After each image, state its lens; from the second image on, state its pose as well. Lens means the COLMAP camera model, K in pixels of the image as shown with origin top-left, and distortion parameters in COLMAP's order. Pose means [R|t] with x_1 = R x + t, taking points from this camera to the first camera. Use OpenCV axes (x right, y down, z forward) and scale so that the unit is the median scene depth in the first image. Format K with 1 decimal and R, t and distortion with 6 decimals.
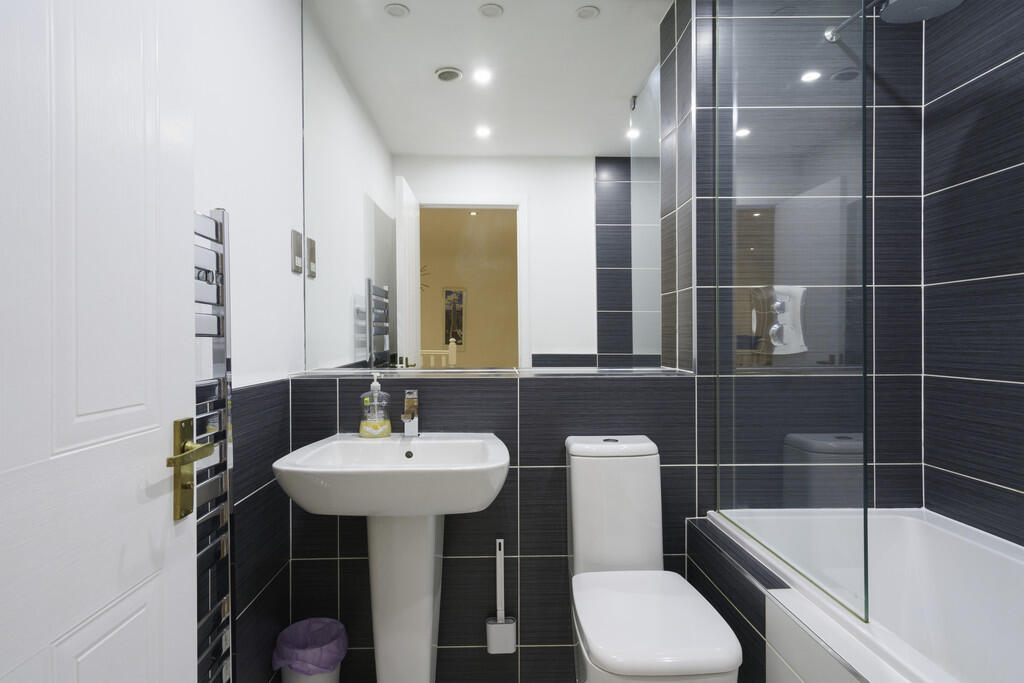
lens RADIAL K [[584.2, 0, 509.9], [0, 584.2, 343.6], [0, 0, 1]] dist [0.007415, 0.001436]
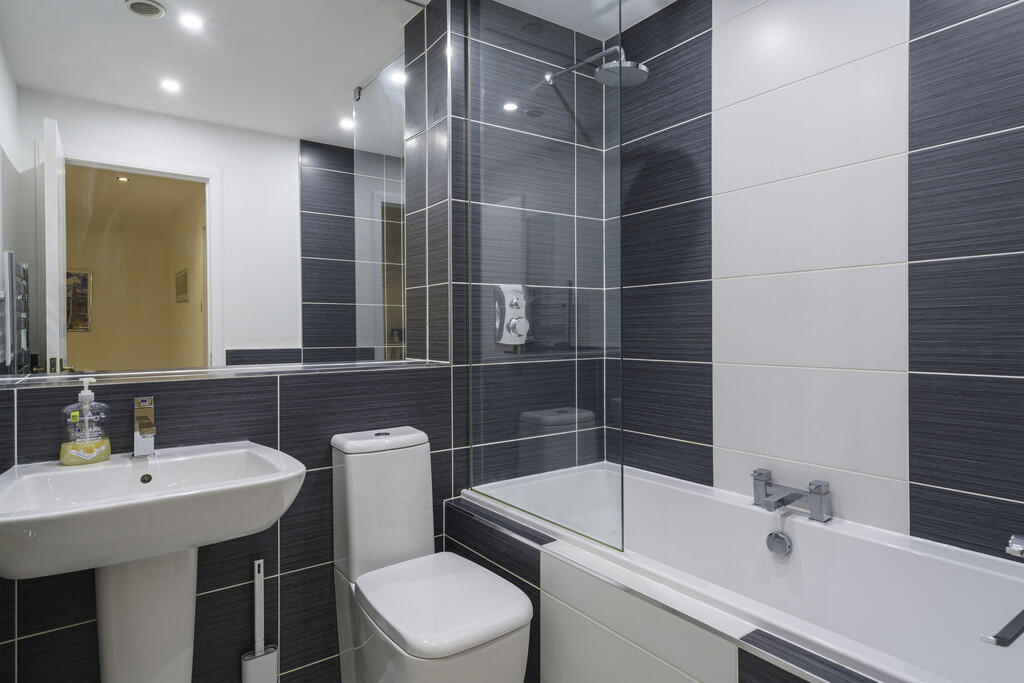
lens RADIAL K [[584.2, 0, 513.0], [0, 584.2, 335.3], [0, 0, 1]] dist [0.007415, 0.001436]
pose [[0.822176, -0.009335, 0.569157, -0.200387], [0.011303, 0.999936, 0.000073, 0.000621], [-0.569122, 0.006373, 0.822229, 0.055907]]
